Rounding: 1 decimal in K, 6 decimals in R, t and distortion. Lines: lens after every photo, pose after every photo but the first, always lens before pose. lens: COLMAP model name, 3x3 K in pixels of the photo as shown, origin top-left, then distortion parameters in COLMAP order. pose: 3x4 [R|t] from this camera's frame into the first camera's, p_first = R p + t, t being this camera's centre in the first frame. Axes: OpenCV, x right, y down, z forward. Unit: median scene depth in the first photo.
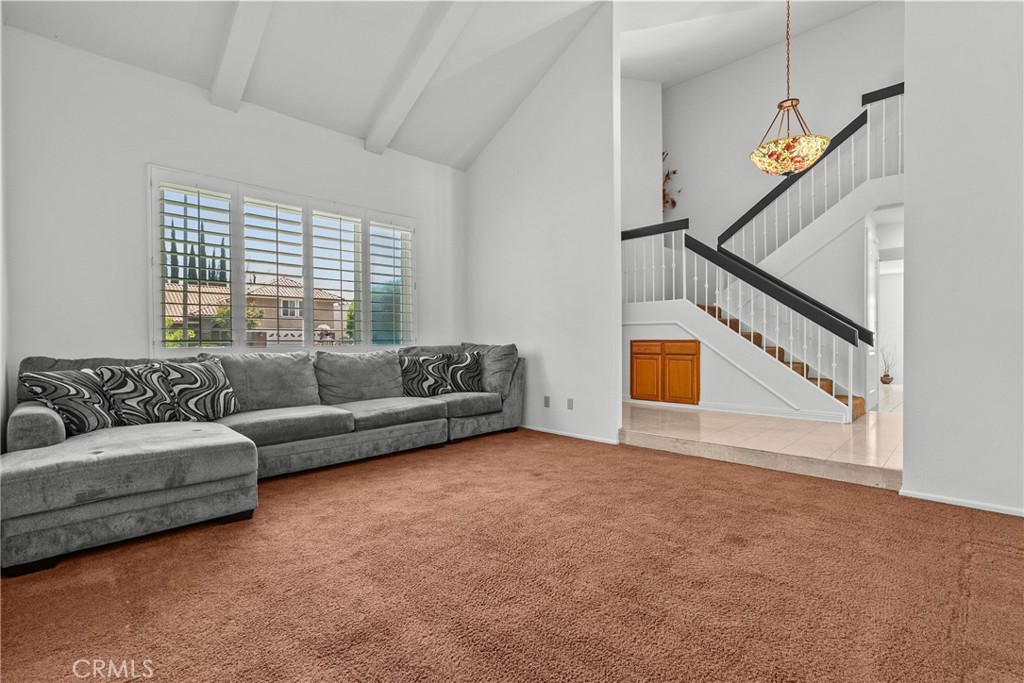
lens RADIAL K [[464.7, 0, 500.4], [0, 464.7, 346.1], [0, 0, 1]] dist [-0.012952, -0.000204]
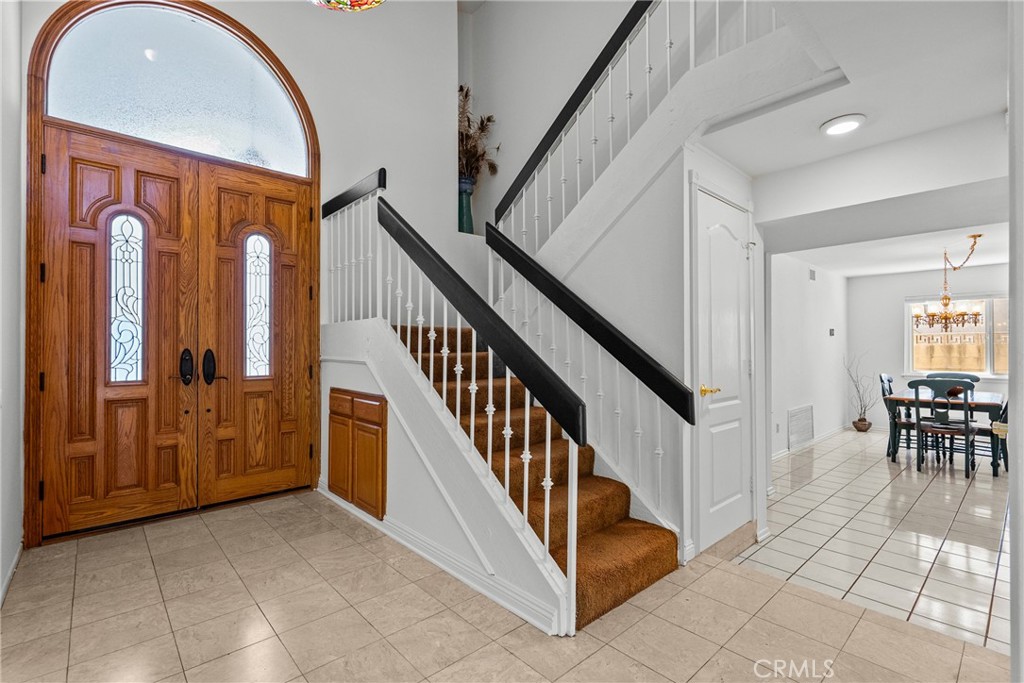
lens RADIAL K [[464.7, 0, 500.4], [0, 464.7, 346.1], [0, 0, 1]] dist [-0.012952, -0.000204]
pose [[0.998413, 0.003893, -0.056183, 0.395448], [-0.004568, 0.999919, -0.011889, -0.044194], [0.056132, 0.012127, 0.998350, 0.324137]]
